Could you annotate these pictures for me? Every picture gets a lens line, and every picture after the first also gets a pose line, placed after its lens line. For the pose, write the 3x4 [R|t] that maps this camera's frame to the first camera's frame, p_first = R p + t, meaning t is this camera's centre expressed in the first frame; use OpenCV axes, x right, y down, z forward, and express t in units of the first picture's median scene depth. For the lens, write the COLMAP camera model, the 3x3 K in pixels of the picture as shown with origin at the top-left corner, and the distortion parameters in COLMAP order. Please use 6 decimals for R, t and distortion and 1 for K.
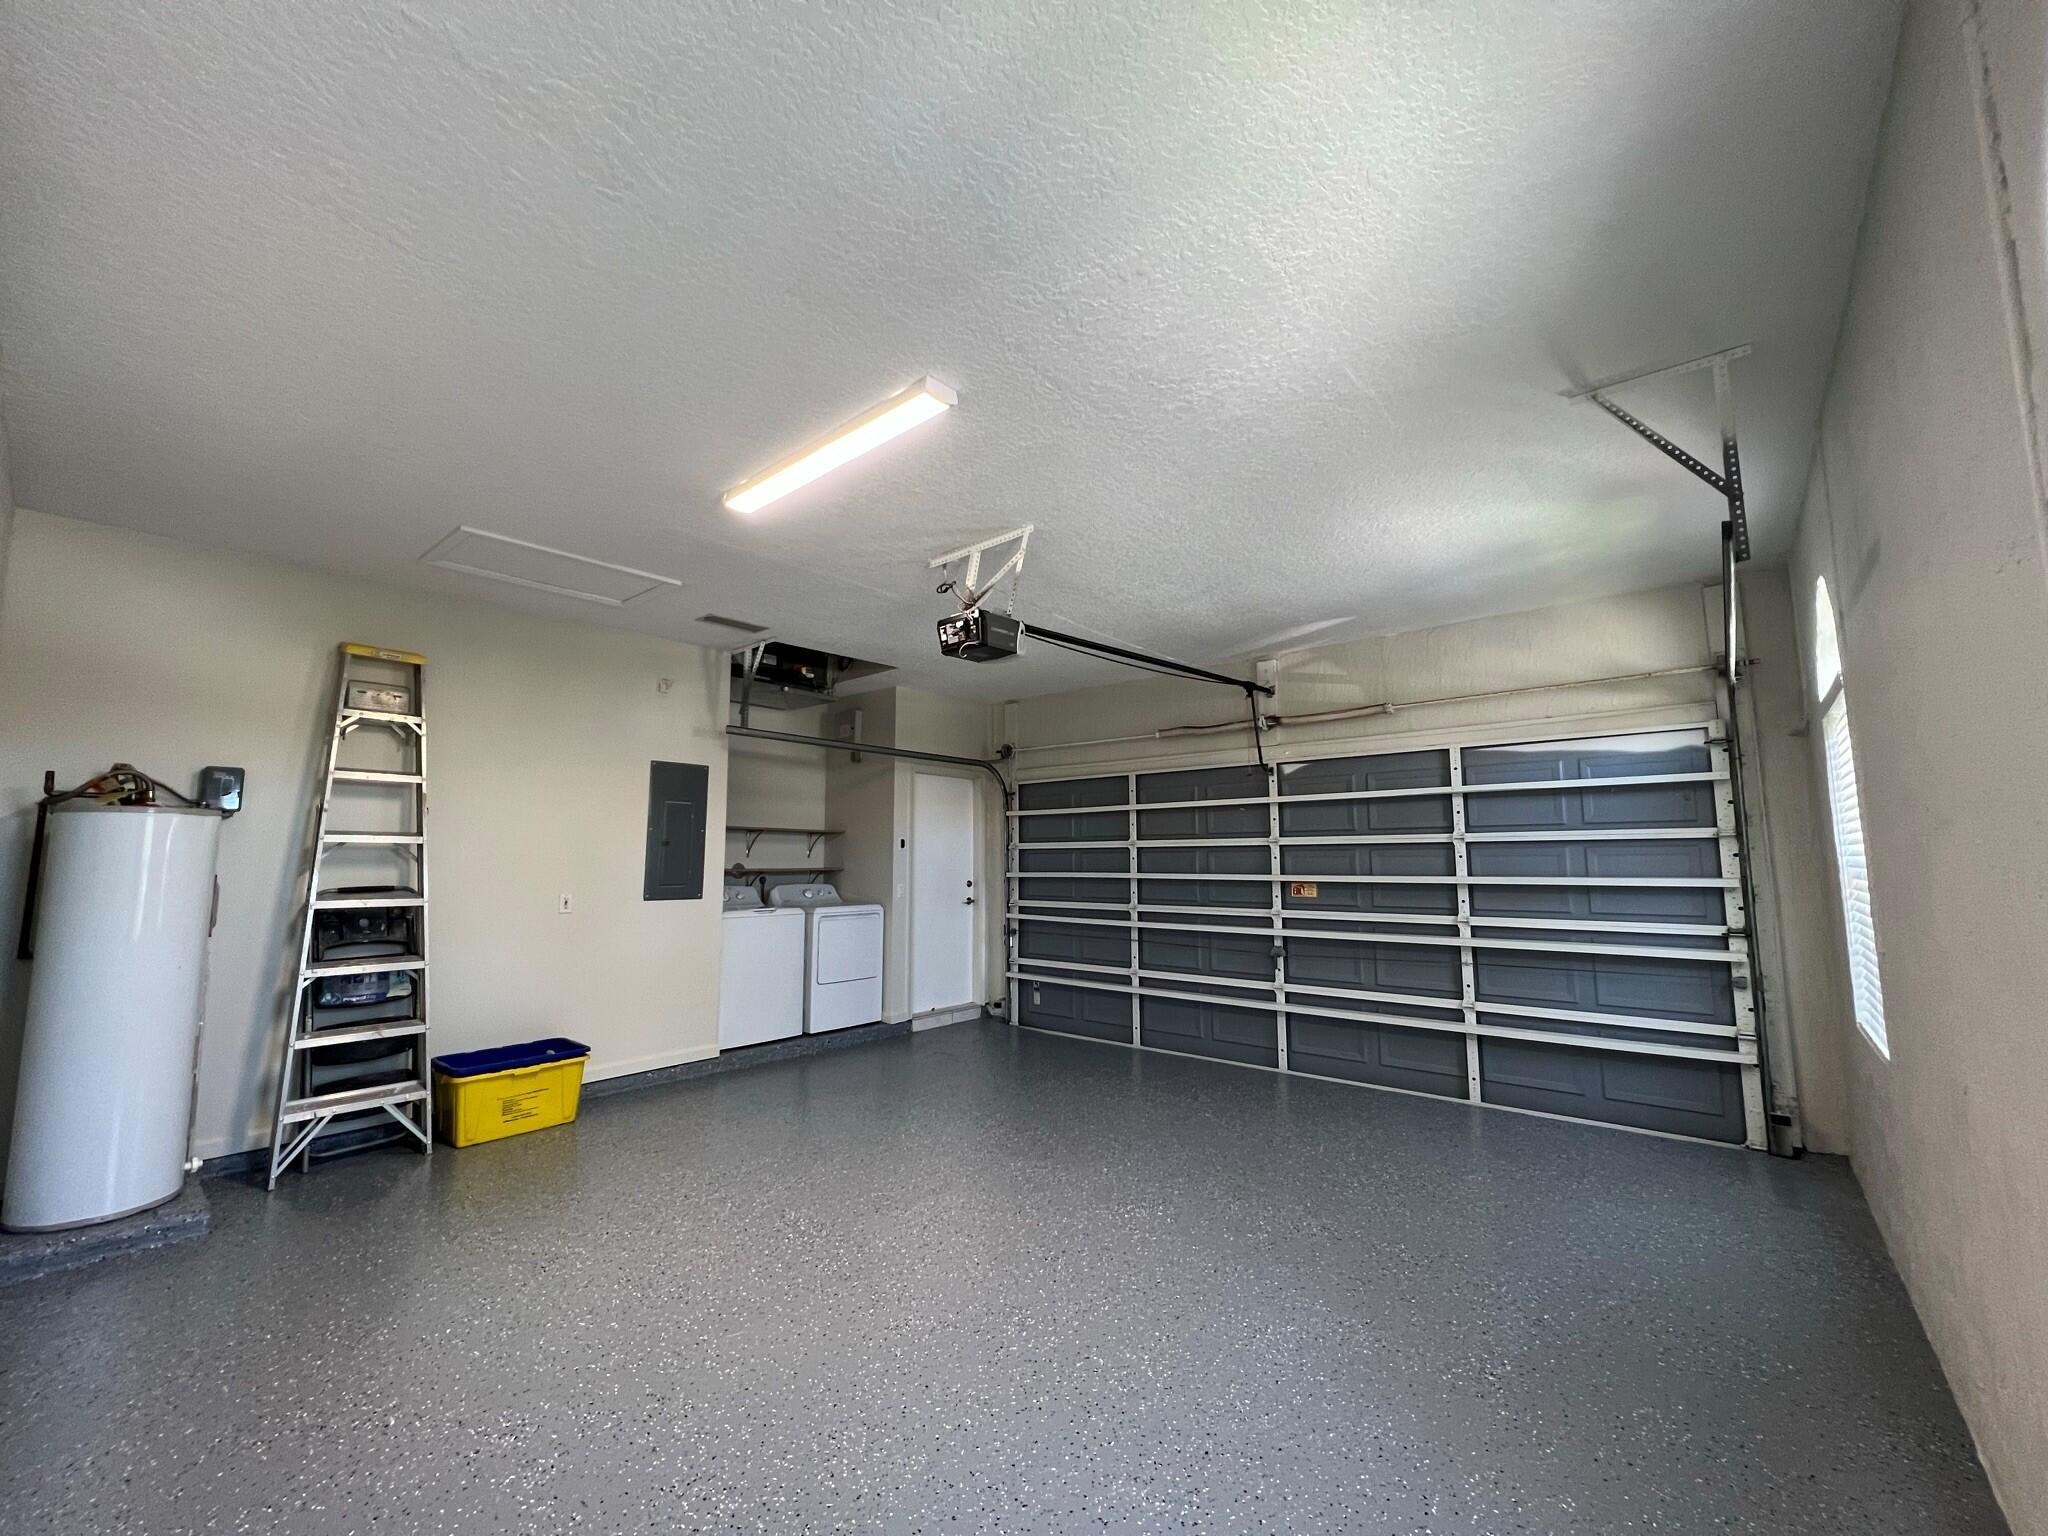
lens RADIAL K [[828.3, 0, 1025.3], [0, 828.3, 773.4], [0, 0, 1]] dist [0.000434, 0.000614]
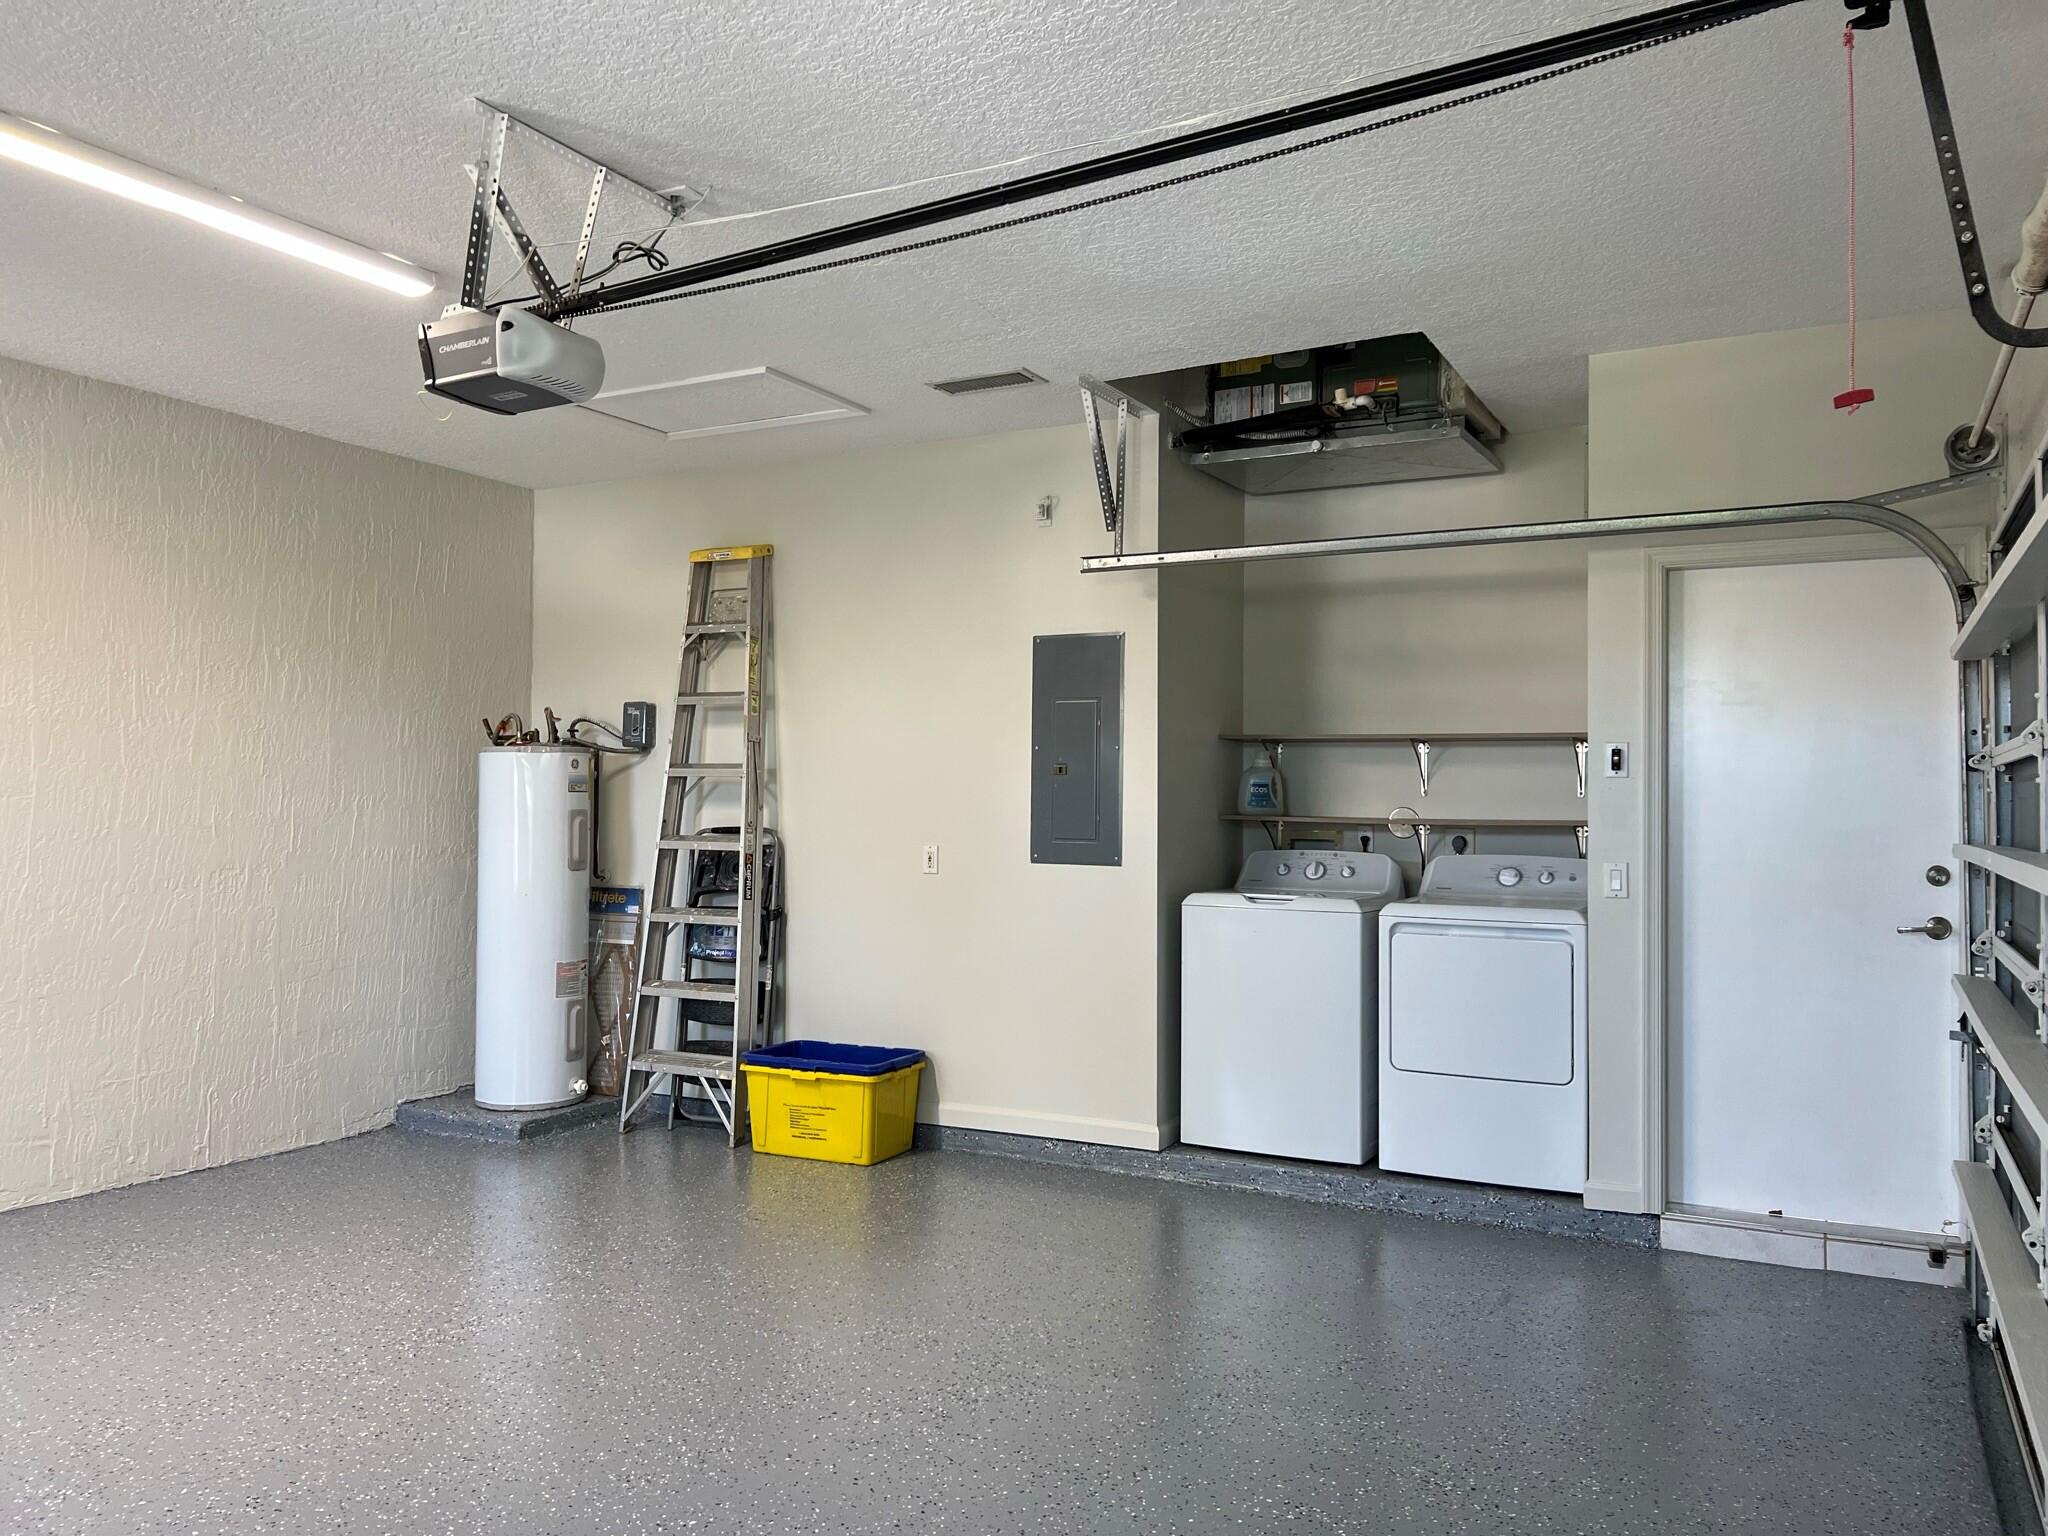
lens RADIAL K [[1550.3, 0, 1021.6], [0, 1550.3, 780.6], [0, 0, 1]] dist [0.057458, -0.069423]
pose [[0.210284, -0.011257, -0.977576, 0.659115], [0.094583, 0.995477, 0.008883, 0.079661], [0.973054, -0.094330, 0.210397, 0.742246]]
